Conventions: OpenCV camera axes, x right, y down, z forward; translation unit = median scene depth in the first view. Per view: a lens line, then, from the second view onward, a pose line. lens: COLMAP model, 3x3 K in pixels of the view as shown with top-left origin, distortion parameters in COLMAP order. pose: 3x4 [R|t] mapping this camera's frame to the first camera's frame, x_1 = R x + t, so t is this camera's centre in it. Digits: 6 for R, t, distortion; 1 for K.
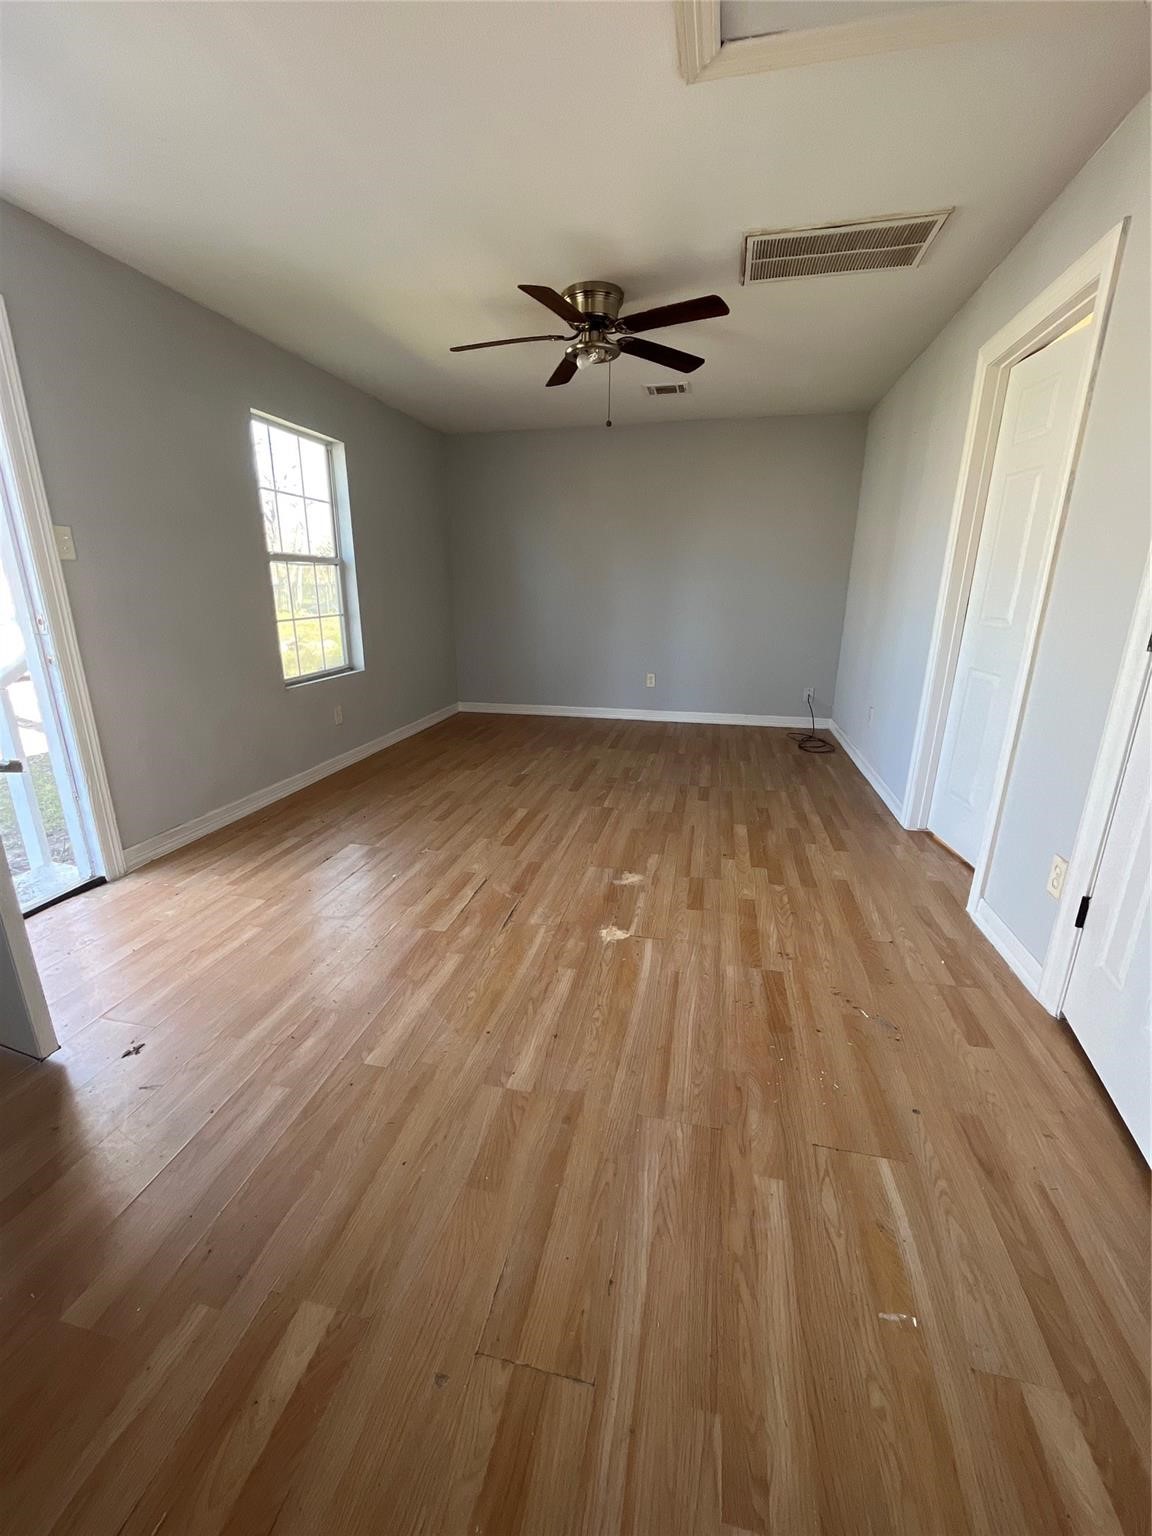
lens RADIAL K [[619.8, 0, 576.0], [0, 619.8, 768.0], [0, 0, 1]] dist [-0.002380, -0.001558]
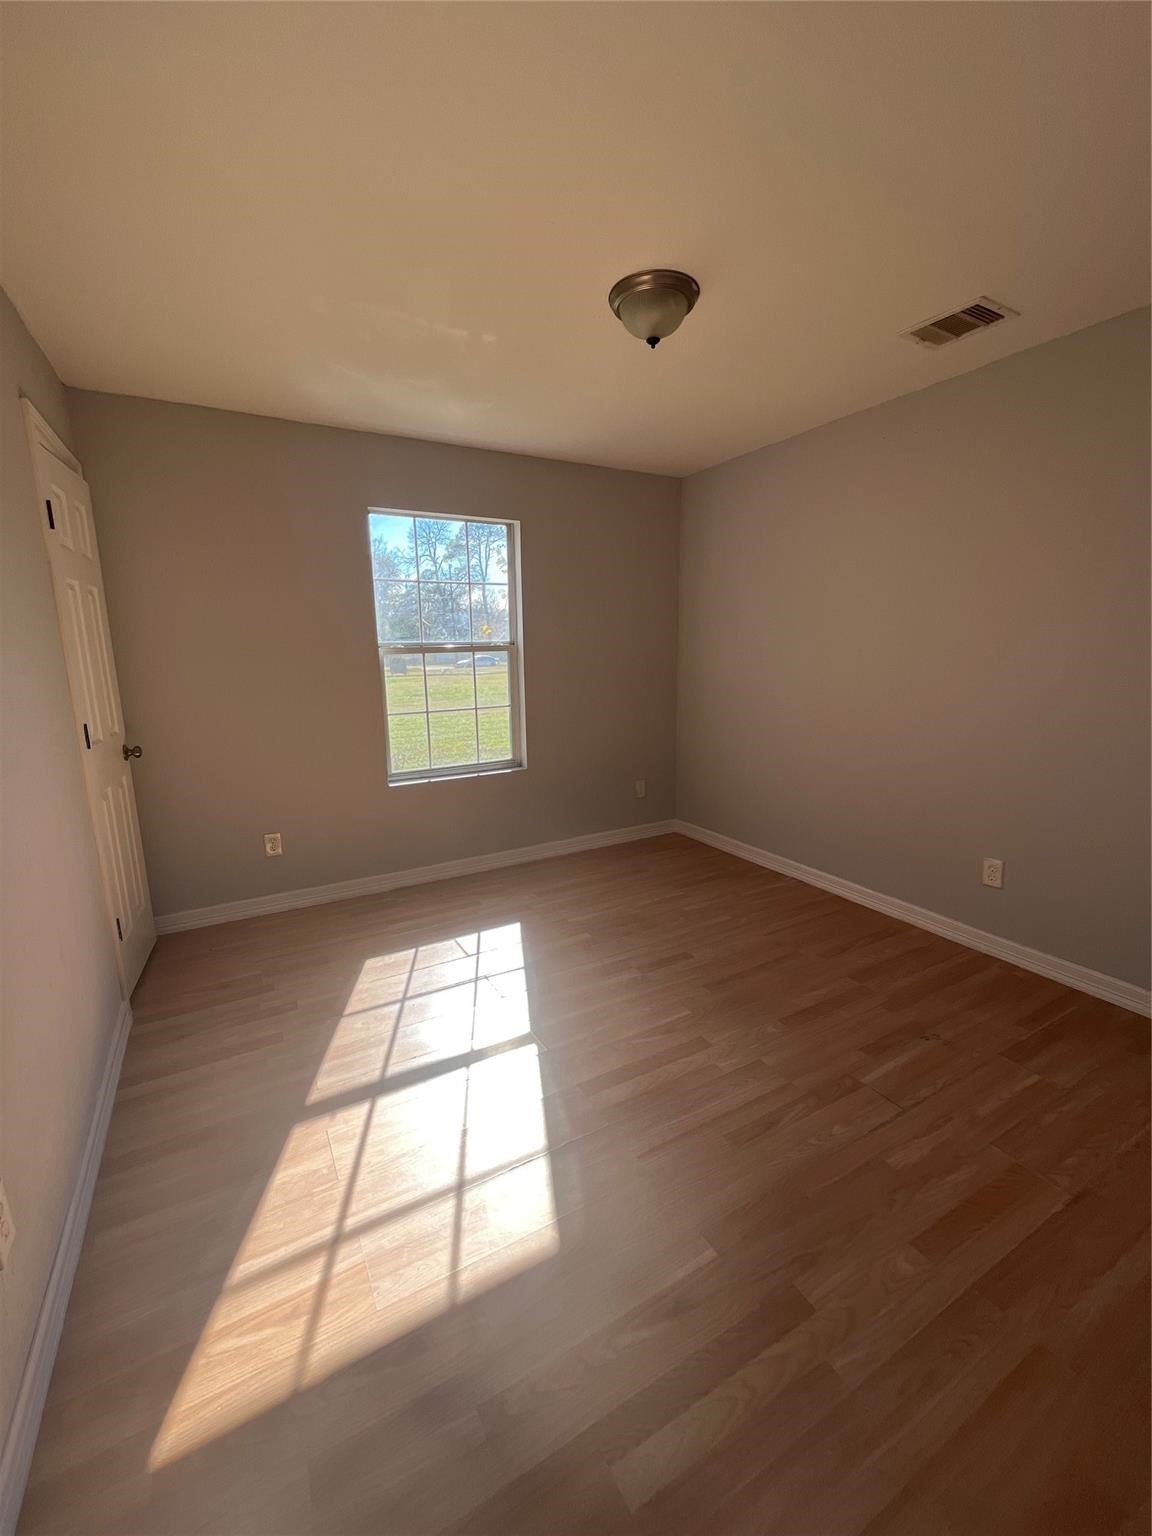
lens RADIAL K [[619.8, 0, 576.0], [0, 619.8, 768.0], [0, 0, 1]] dist [-0.002380, -0.001558]
pose [[0.666489, 0.136131, -0.732981, 0.573927], [-0.198613, 0.980077, 0.001426, -0.290612], [0.718572, 0.144629, 0.680247, 0.765917]]
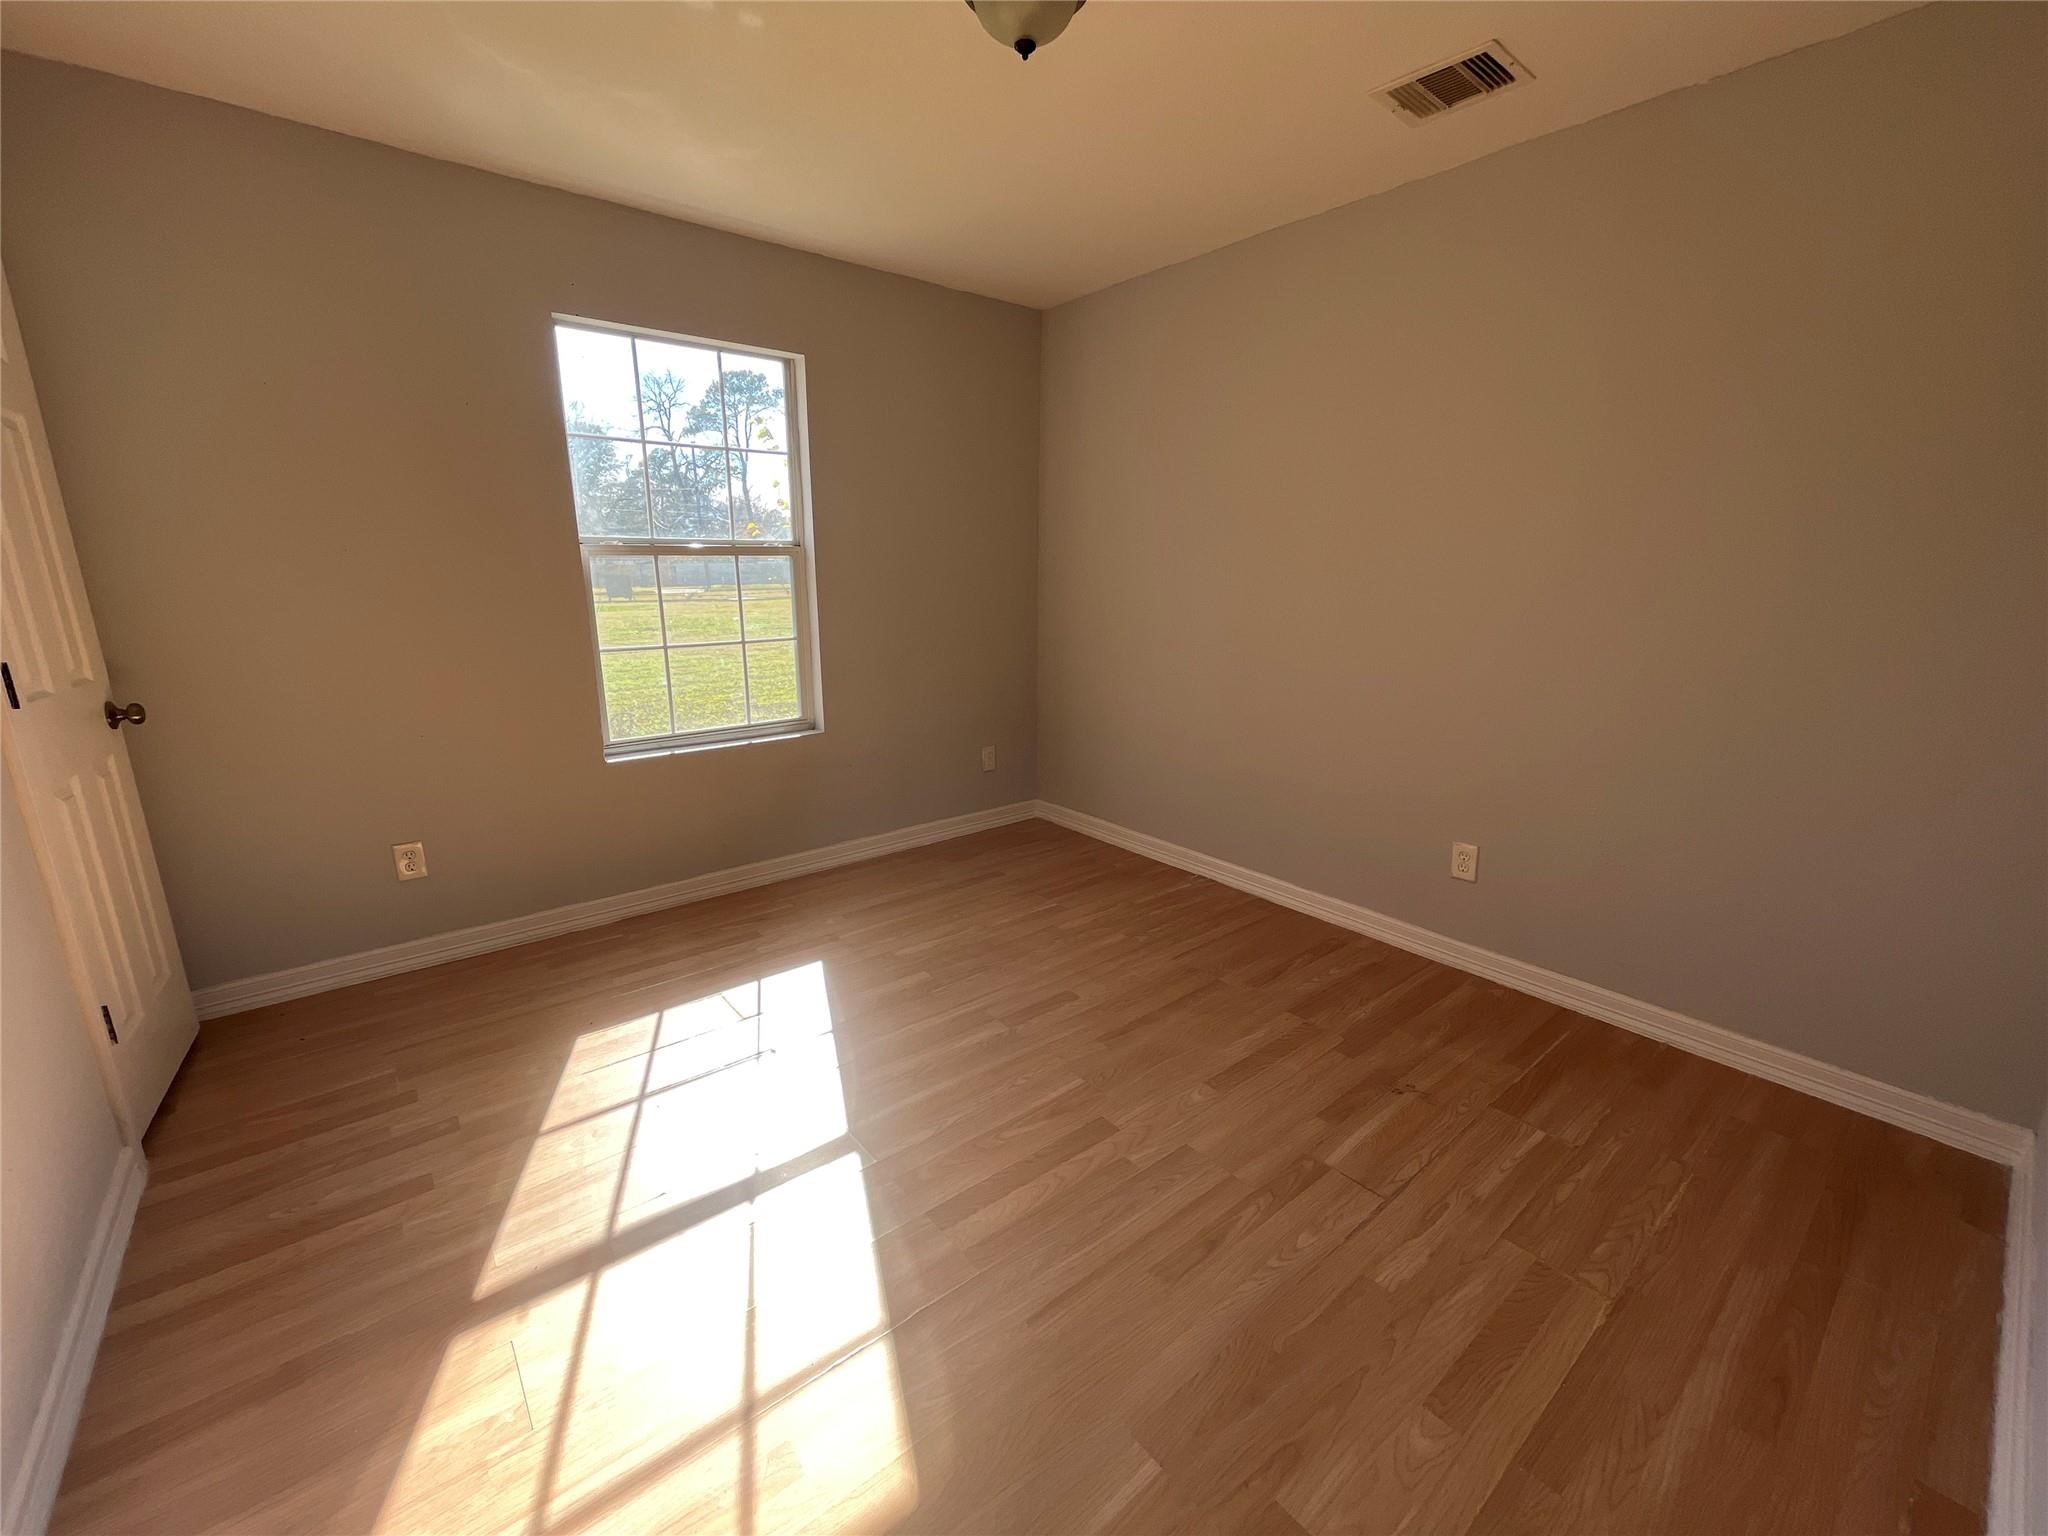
lens RADIAL K [[826.3, 0, 1024.4], [0, 826.3, 770.4], [0, 0, 1]] dist [-0.002380, -0.001558]
pose [[0.783026, 0.155976, -0.602114, 0.481345], [-0.182478, 0.983057, 0.017353, -0.285653], [0.594619, 0.096284, 0.798221, 0.819462]]
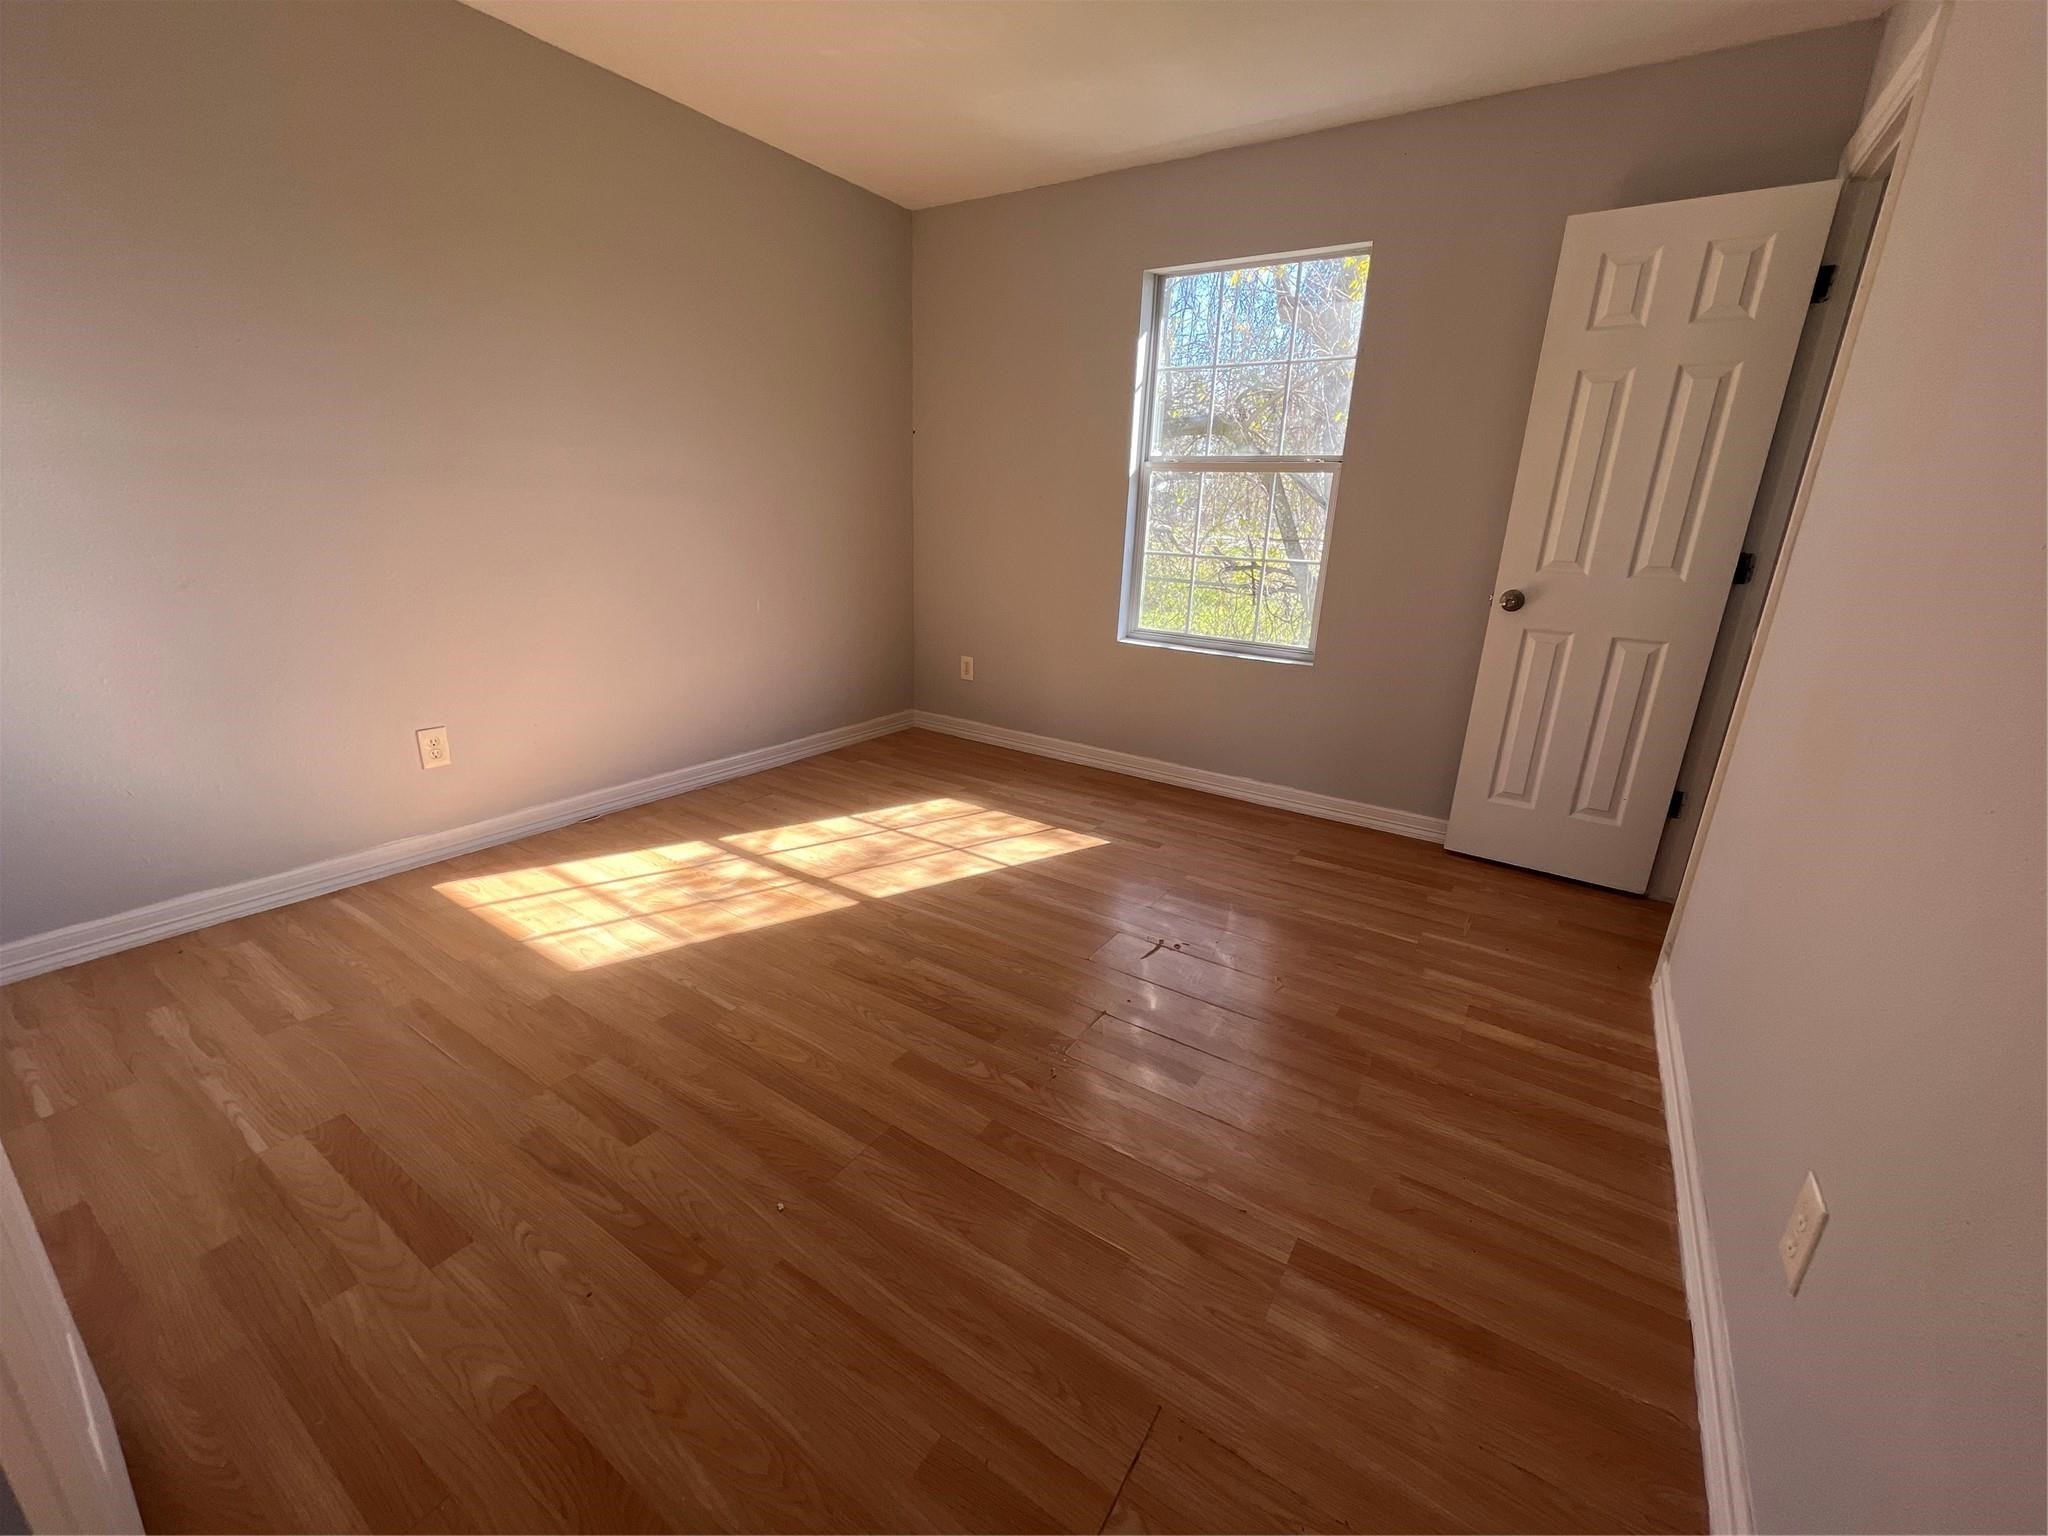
lens RADIAL K [[800.7, 0, 1031.0], [0, 800.7, 714.4], [0, 0, 1]] dist [-0.001588, 0.000167]
pose [[-0.323281, 0.252298, -0.912050, 0.644025], [-0.299056, 0.887170, 0.351418, -0.491453], [0.897806, 0.386360, -0.211355, 1.590467]]
